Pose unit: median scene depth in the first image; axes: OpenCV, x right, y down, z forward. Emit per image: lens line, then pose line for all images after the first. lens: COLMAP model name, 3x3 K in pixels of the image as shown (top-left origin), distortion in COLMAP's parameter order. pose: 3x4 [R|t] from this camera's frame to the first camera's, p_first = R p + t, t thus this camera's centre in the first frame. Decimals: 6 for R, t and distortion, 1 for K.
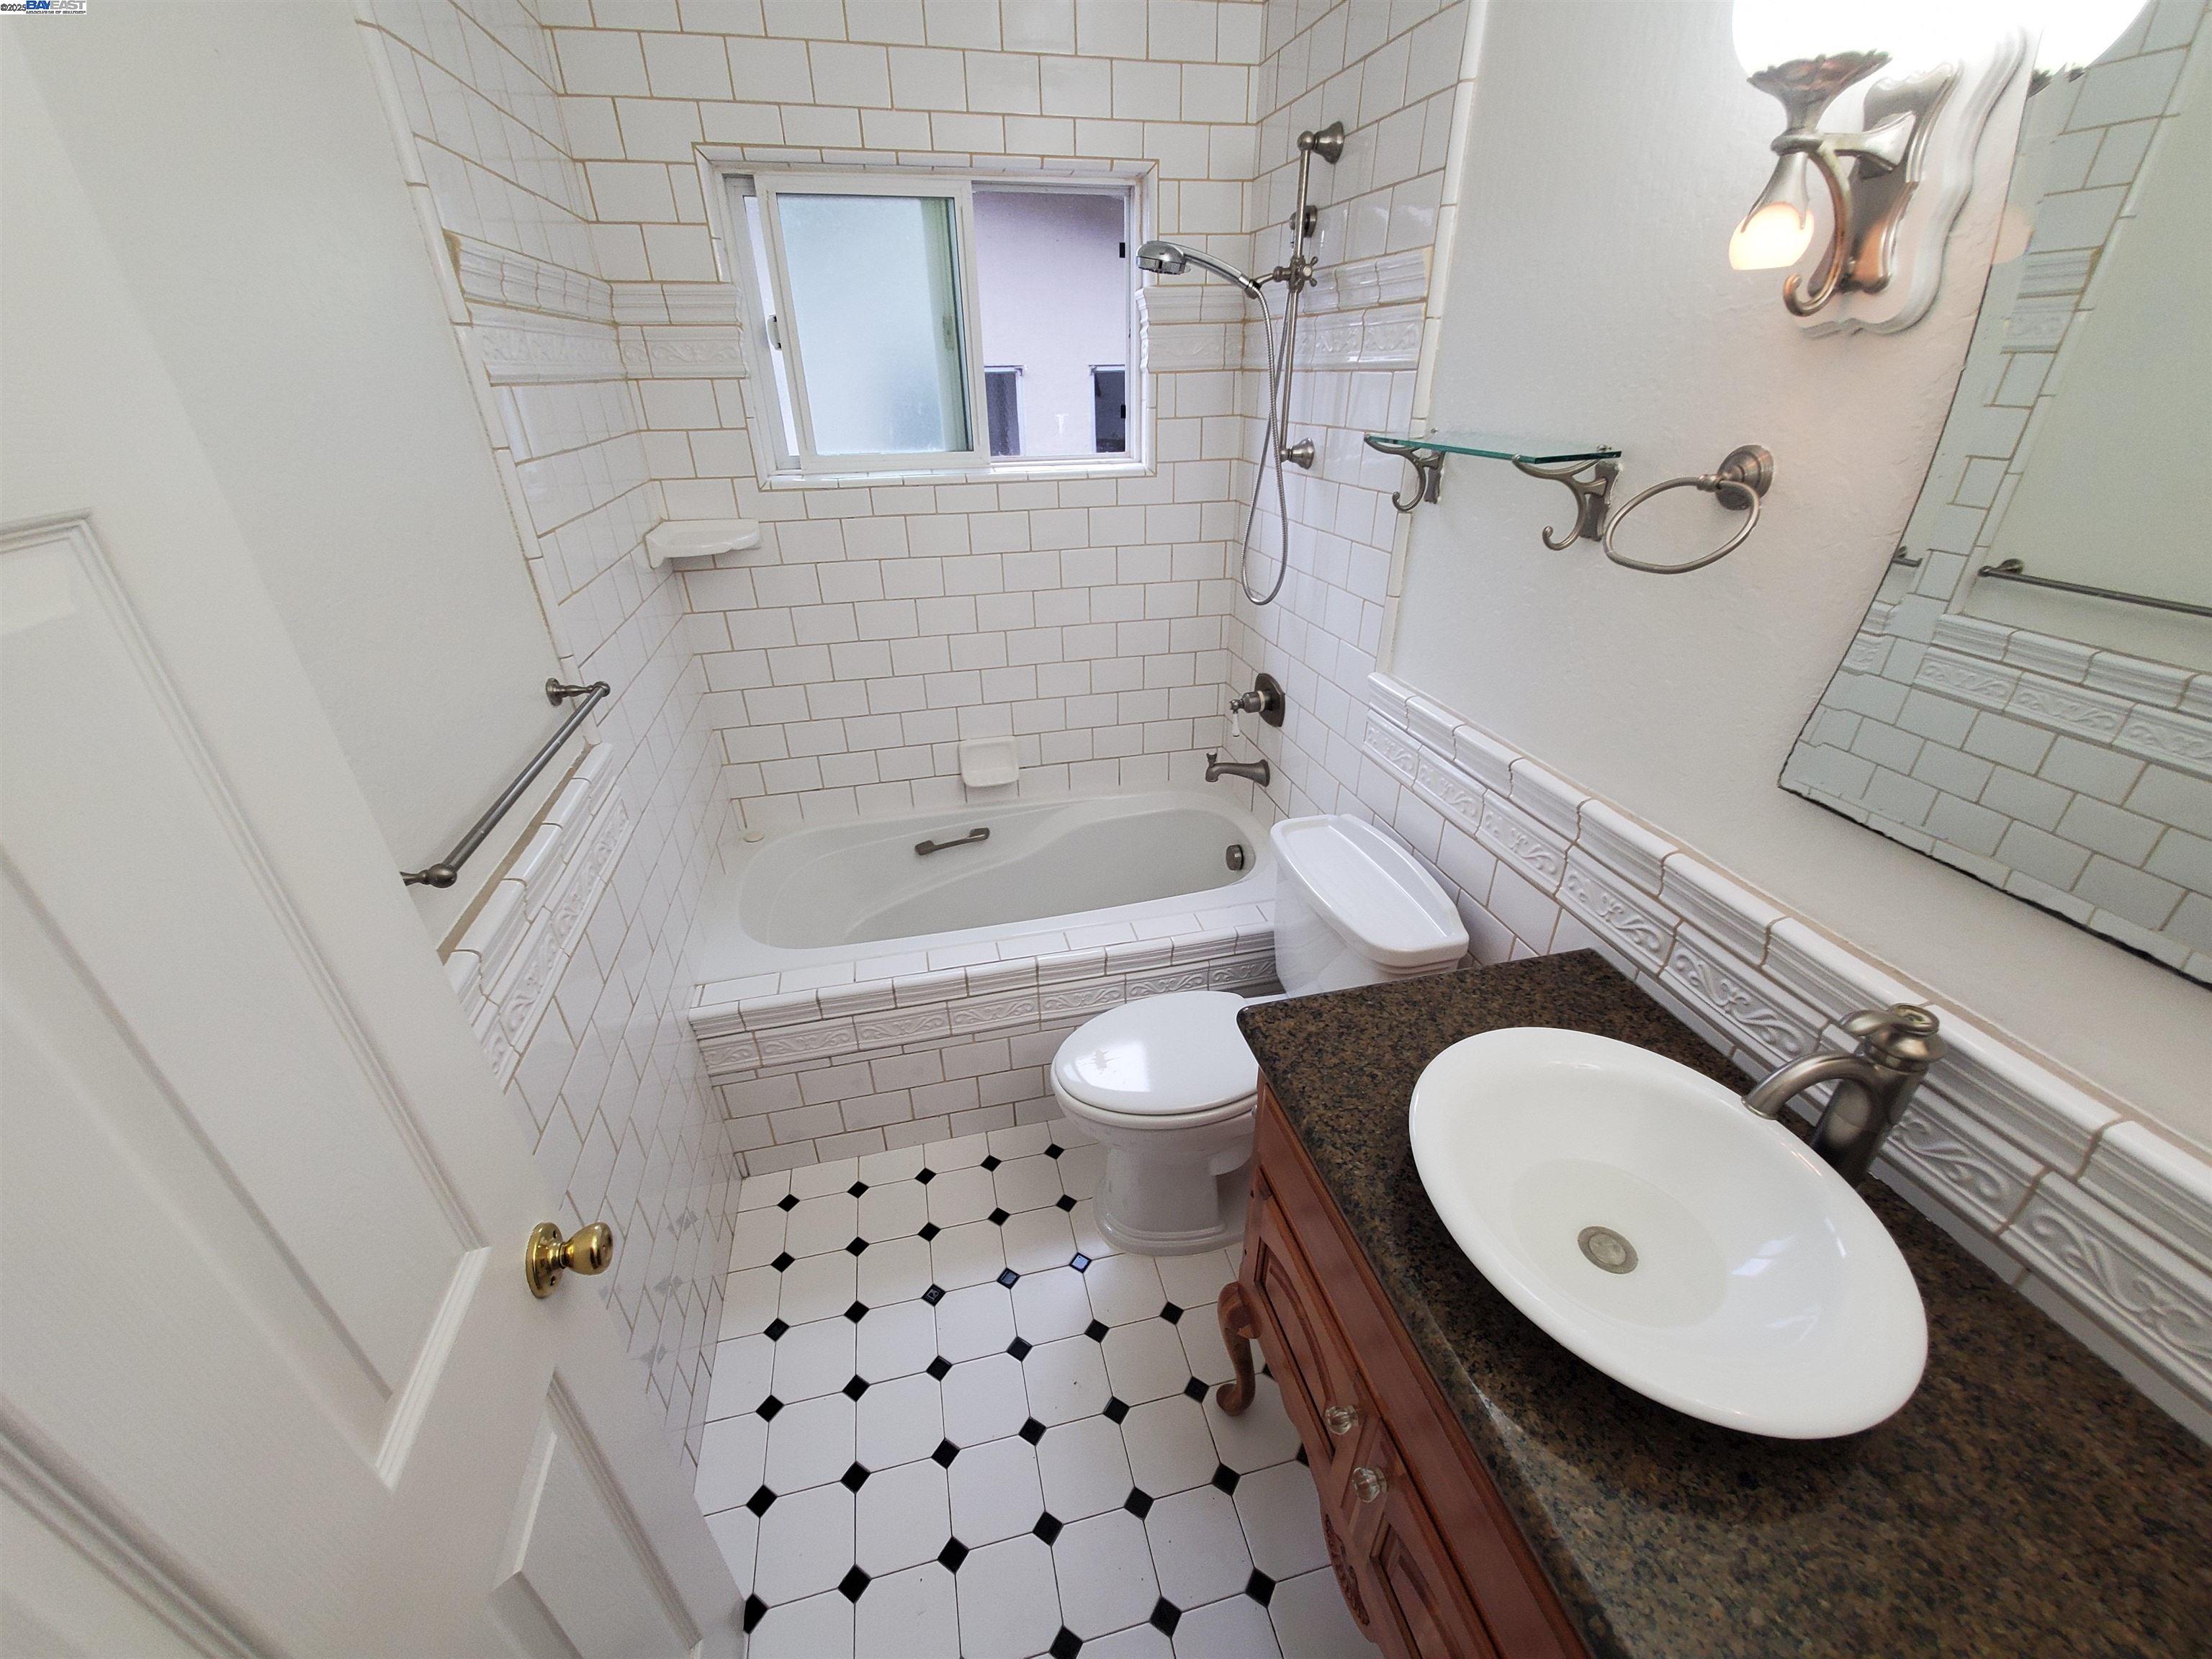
lens RADIAL K [[872.9, 0, 1099.6], [0, 872.9, 842.9], [0, 0, 1]] dist [0.000447, -0.000434]
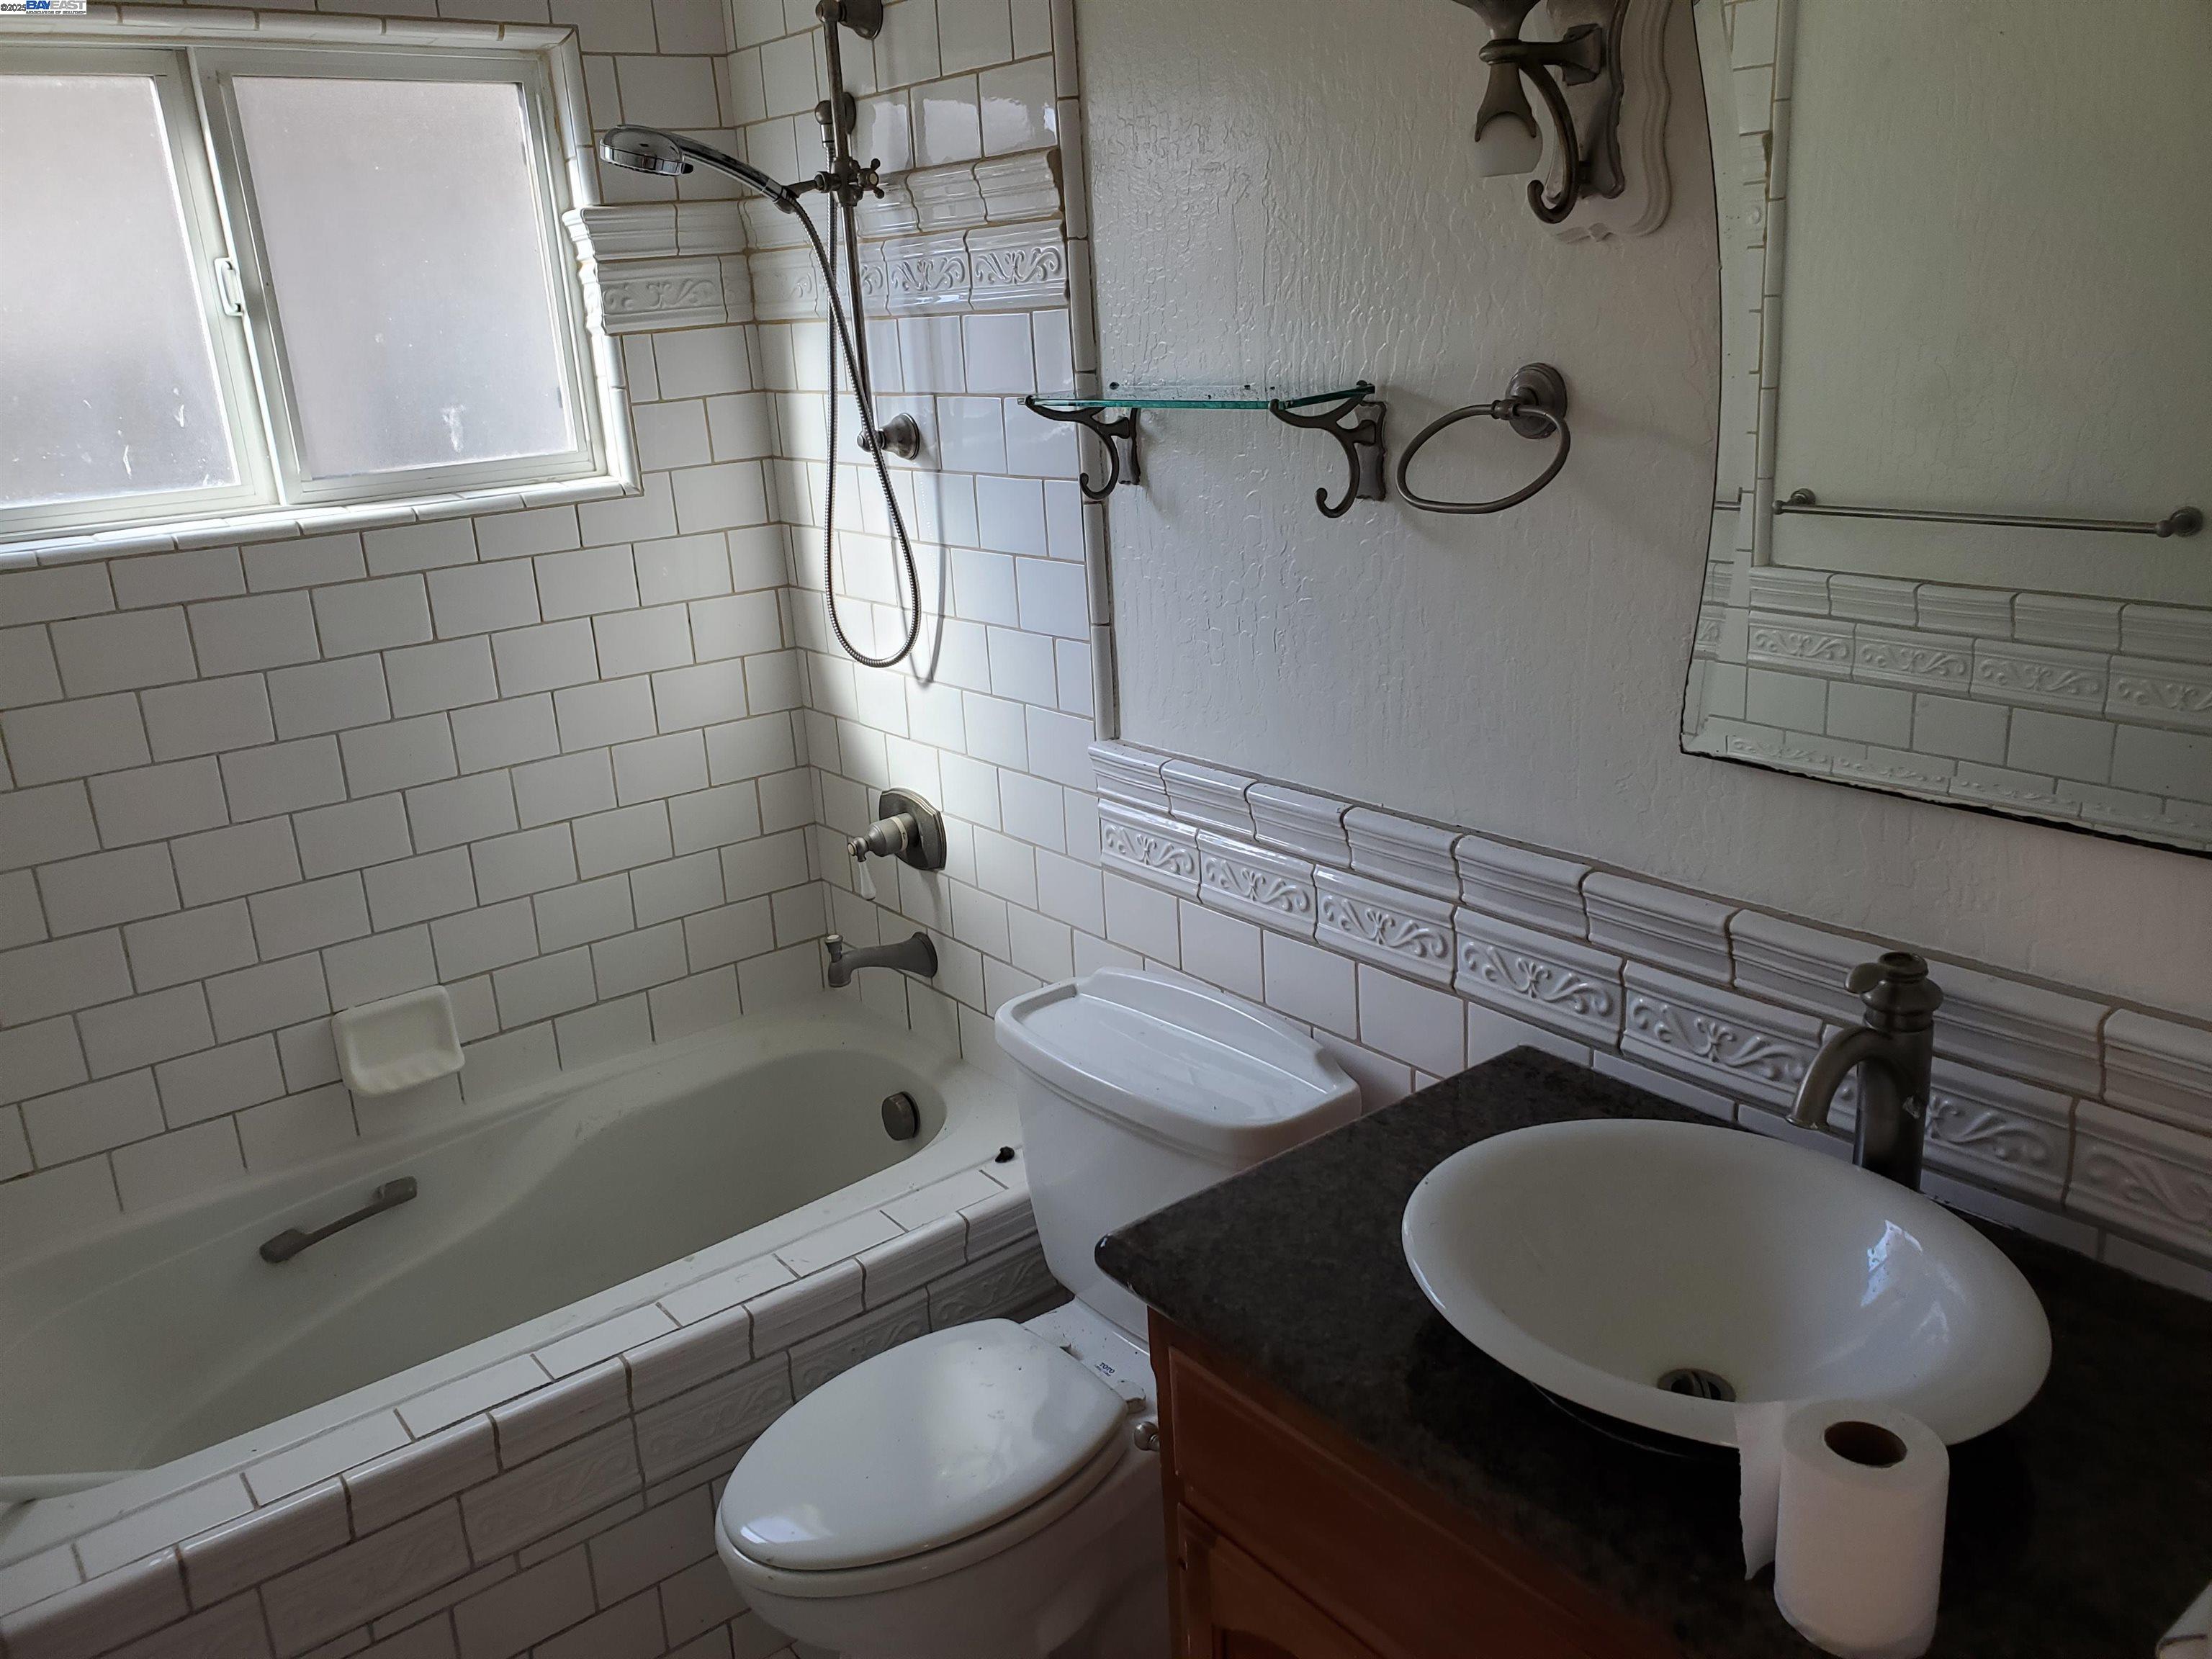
lens RADIAL K [[1733.2, 0, 1072.1], [0, 1733.2, 823.1], [0, 0, 1]] dist [0.012239, 0.007431]
pose [[0.912154, -0.159558, 0.377514, -0.205209], [0.237964, 0.956127, -0.170861, 0.082157], [-0.333689, 0.245686, 0.910104, -0.145847]]
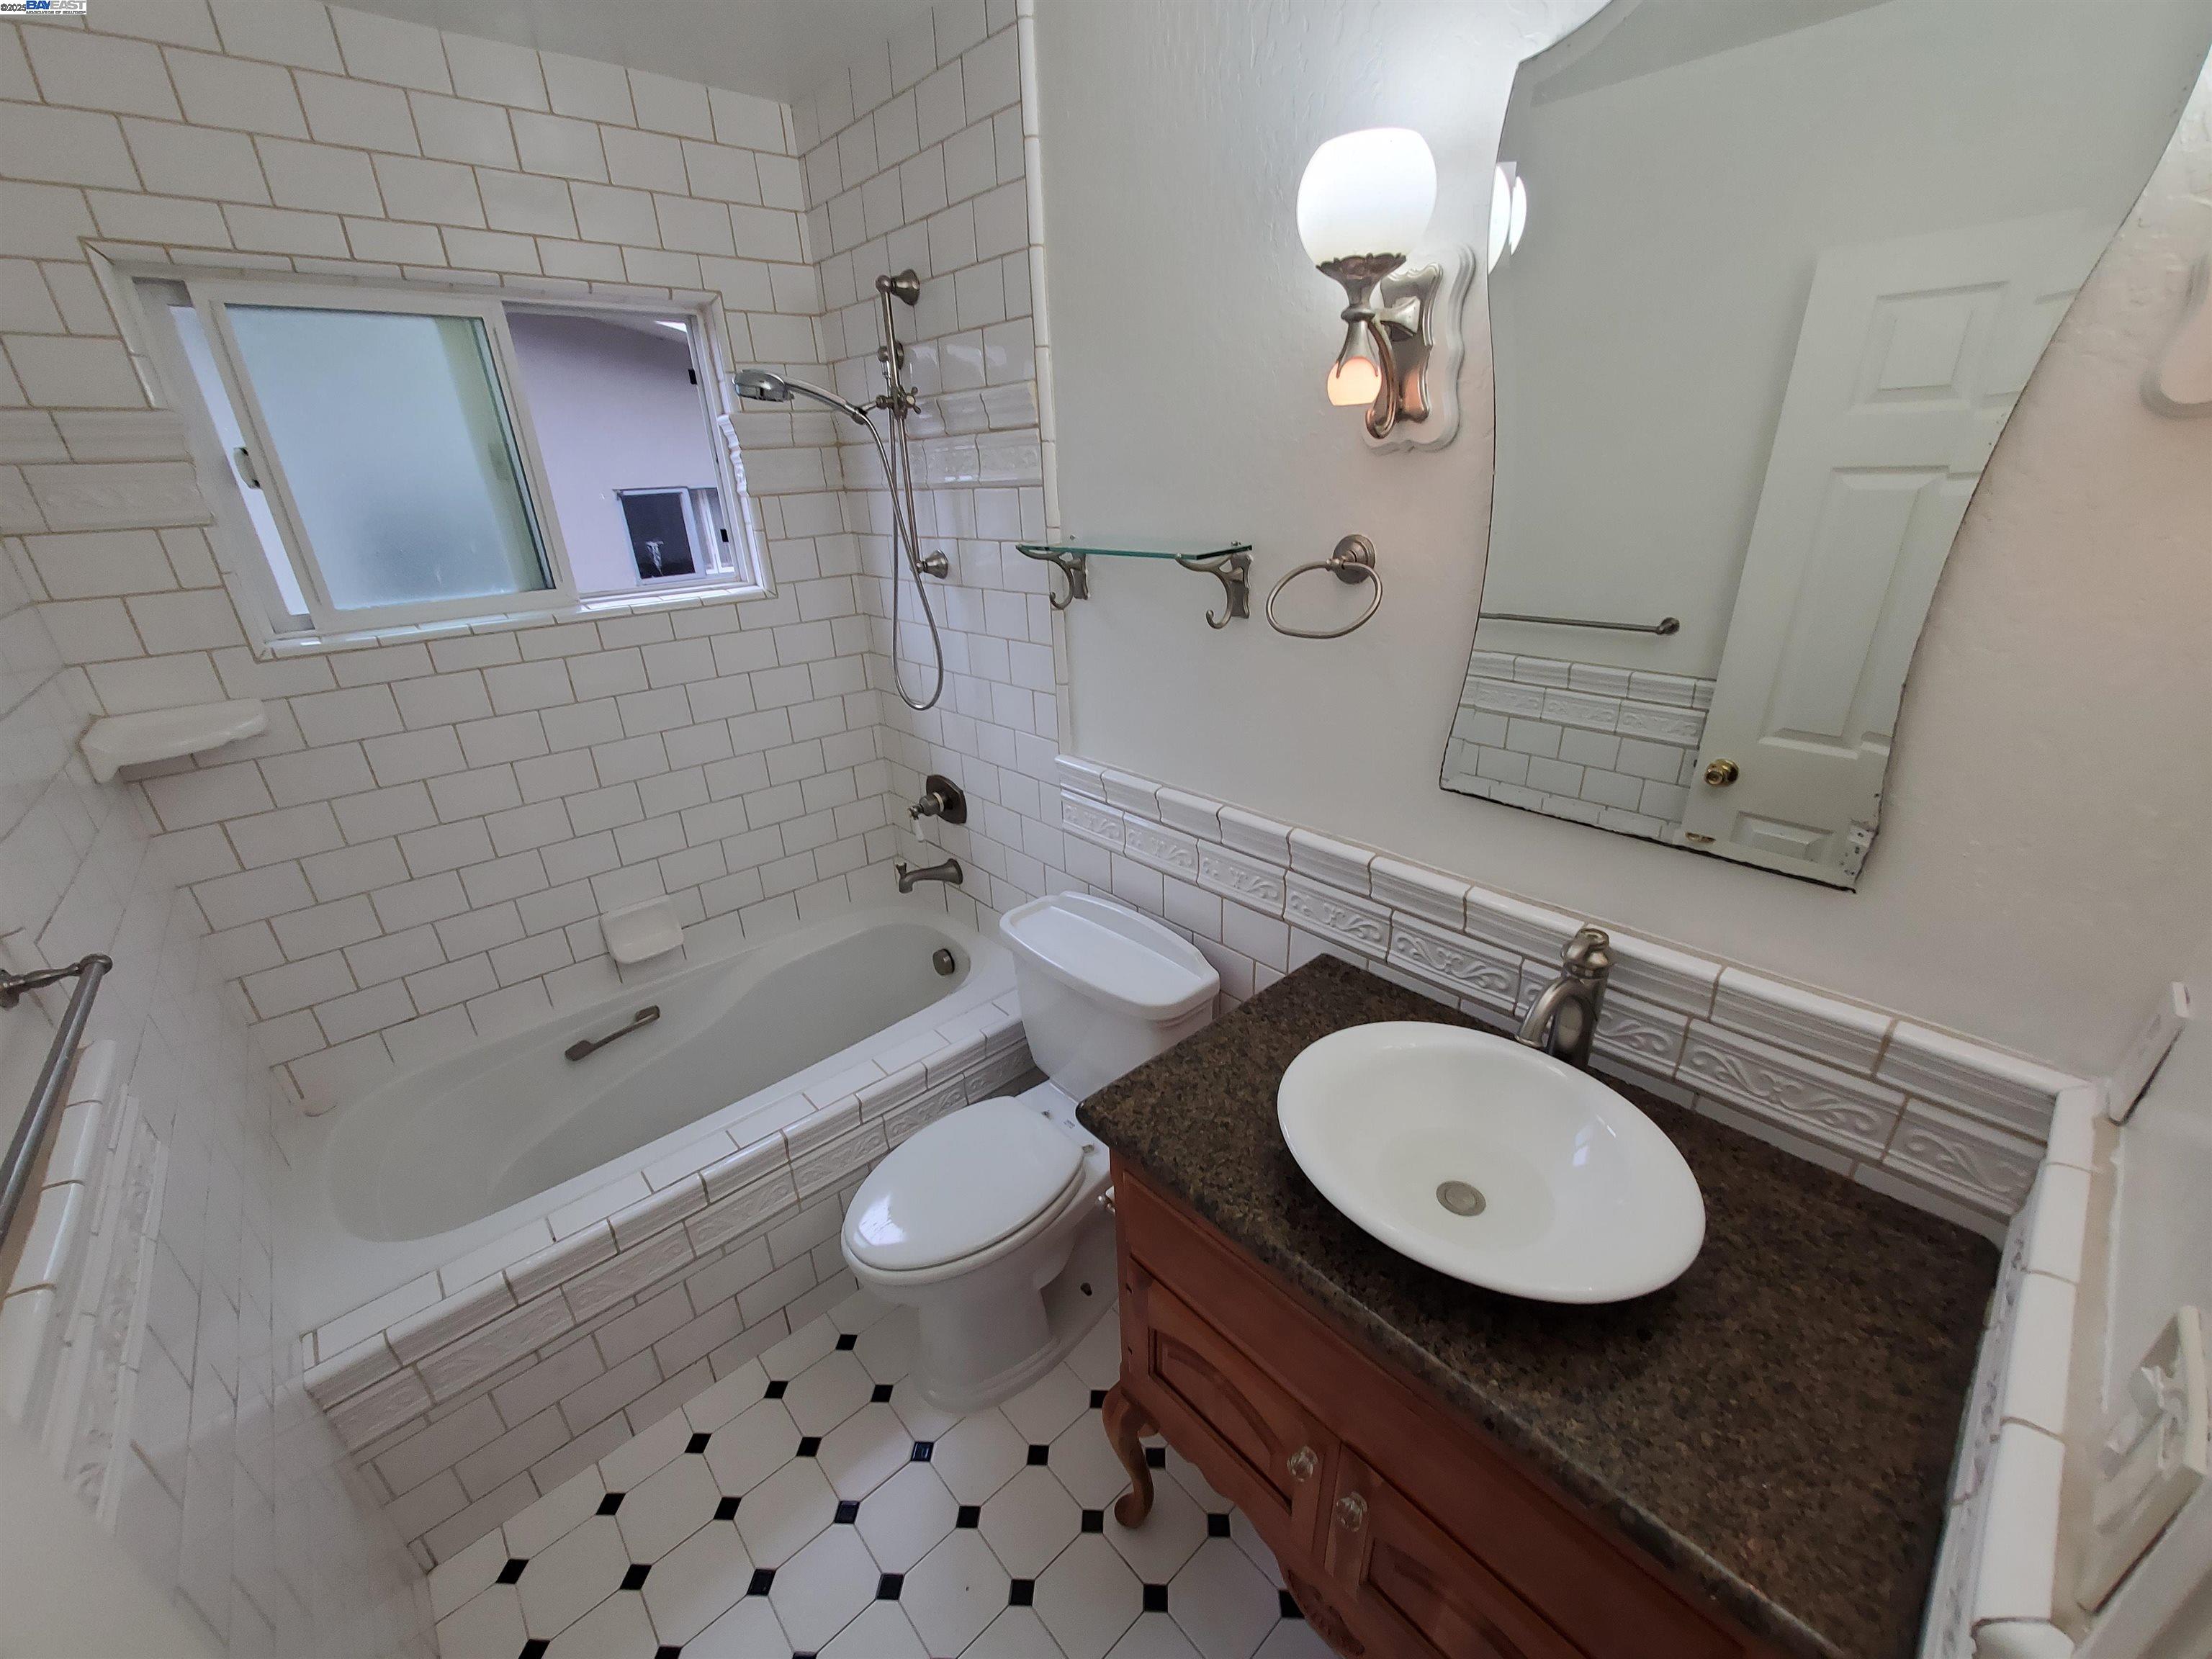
lens RADIAL K [[873.4, 0, 1094.7], [0, 873.4, 845.2], [0, 0, 1]] dist [-0.000594, -0.002506]
pose [[0.878787, -0.209800, 0.428622, -0.135843], [0.253548, 0.966184, -0.046916, -0.031810], [-0.404285, 0.149906, 0.902265, 0.043423]]
